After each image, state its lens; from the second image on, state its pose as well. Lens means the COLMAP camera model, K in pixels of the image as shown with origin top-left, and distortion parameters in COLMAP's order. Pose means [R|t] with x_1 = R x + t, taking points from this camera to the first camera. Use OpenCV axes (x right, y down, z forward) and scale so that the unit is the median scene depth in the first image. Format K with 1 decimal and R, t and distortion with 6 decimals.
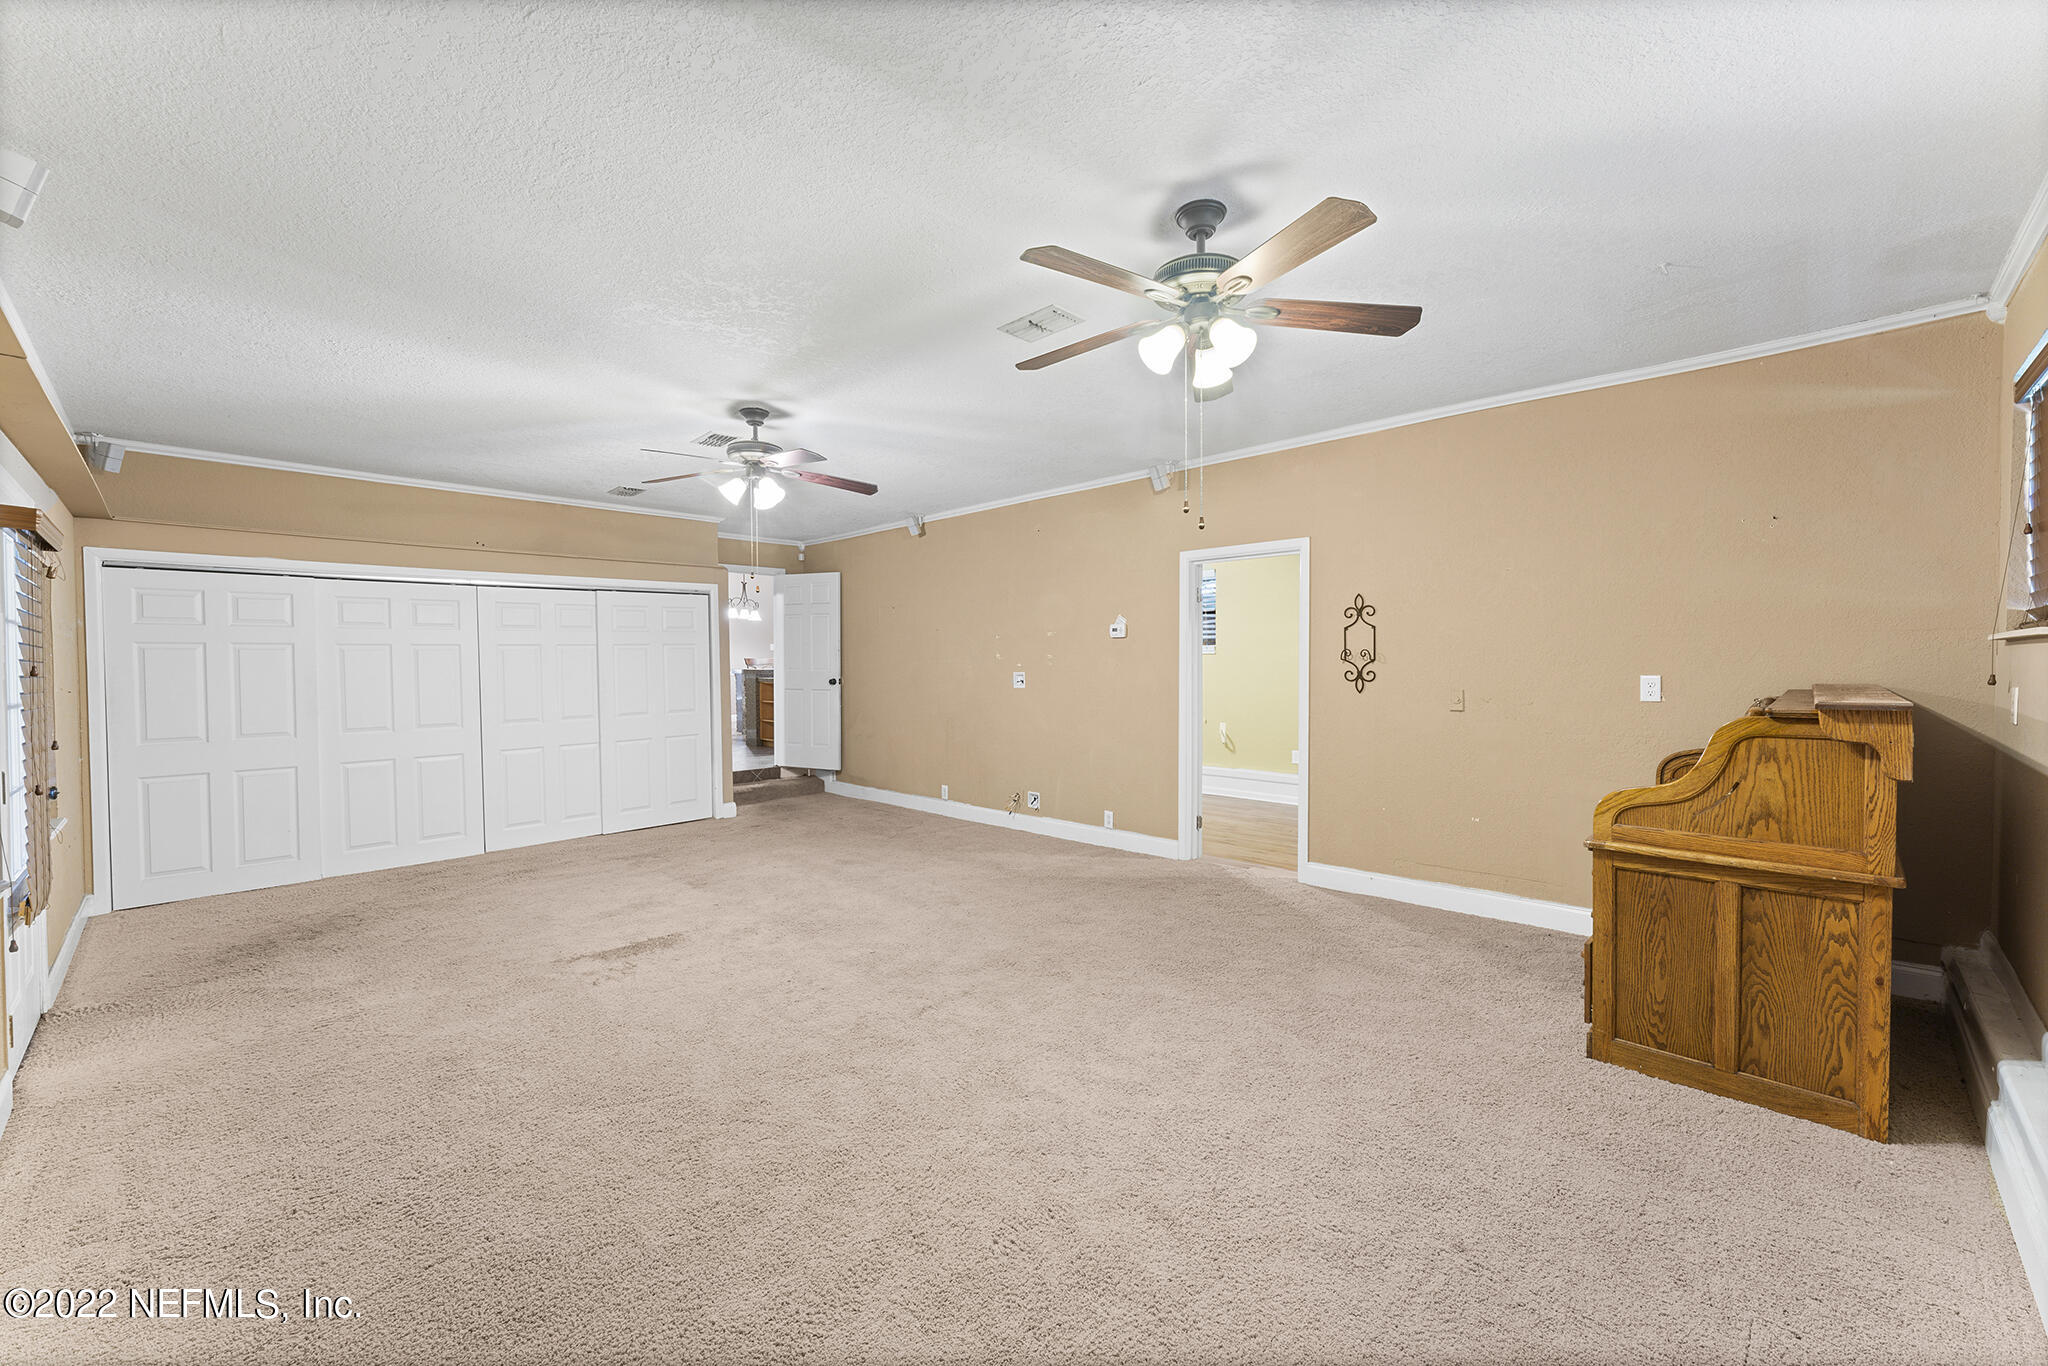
lens RADIAL K [[826.0, 0, 1014.3], [0, 826.0, 665.0], [0, 0, 1]] dist [-0.000927, 0.000535]
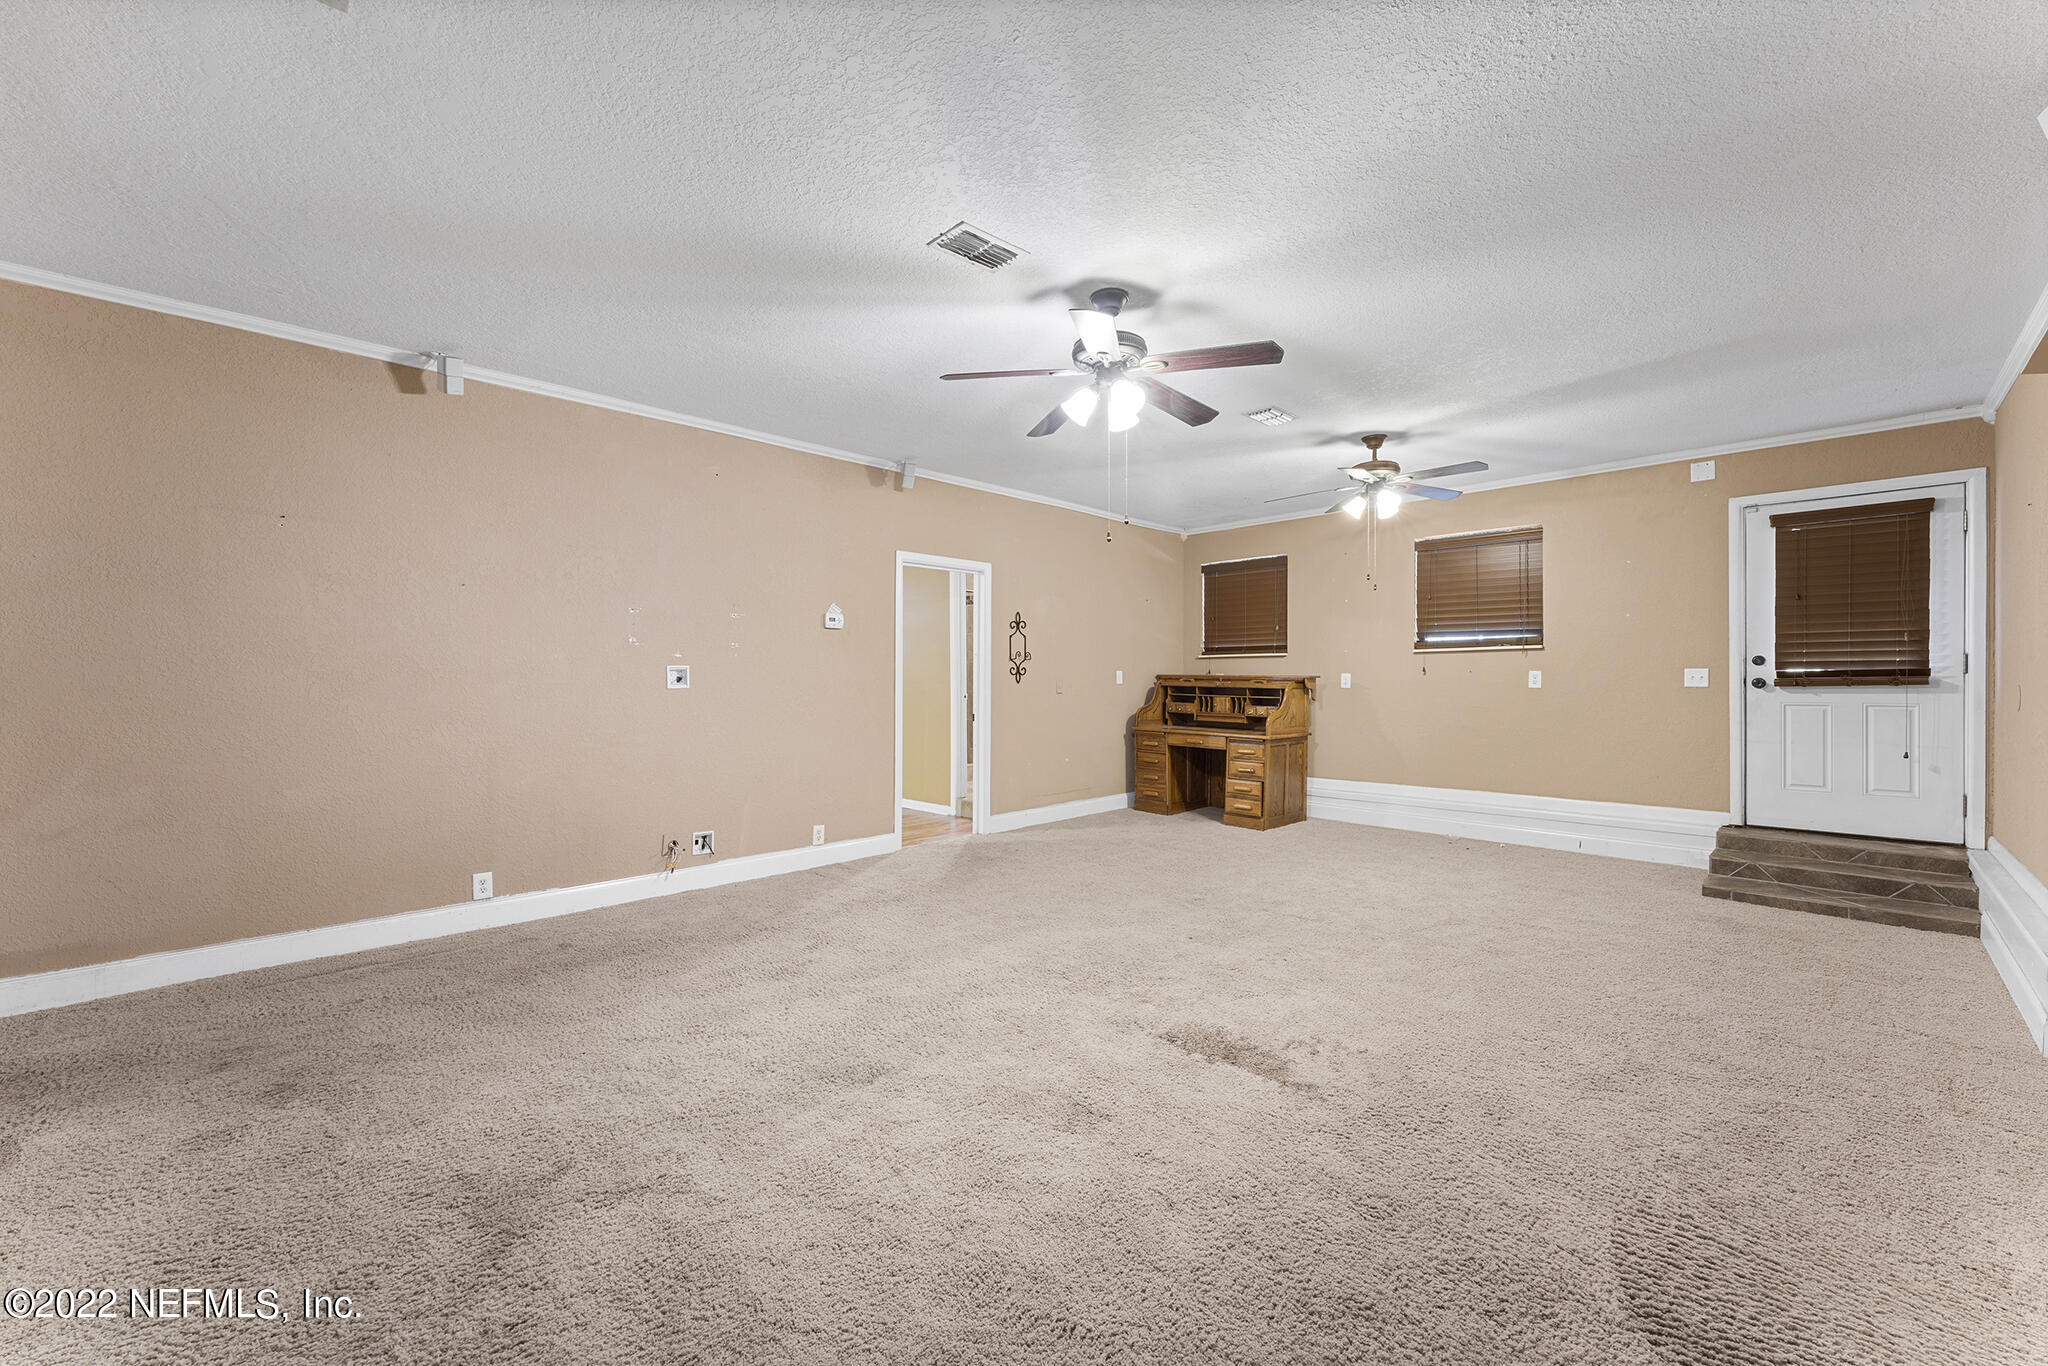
lens RADIAL K [[826.0, 0, 1014.3], [0, 826.0, 665.0], [0, 0, 1]] dist [-0.000927, 0.000535]
pose [[-0.002431, 0.026903, 0.999635, -0.994827], [0.003748, 0.999631, -0.026894, 0.041523], [-0.999990, 0.003681, -0.002531, 1.034827]]
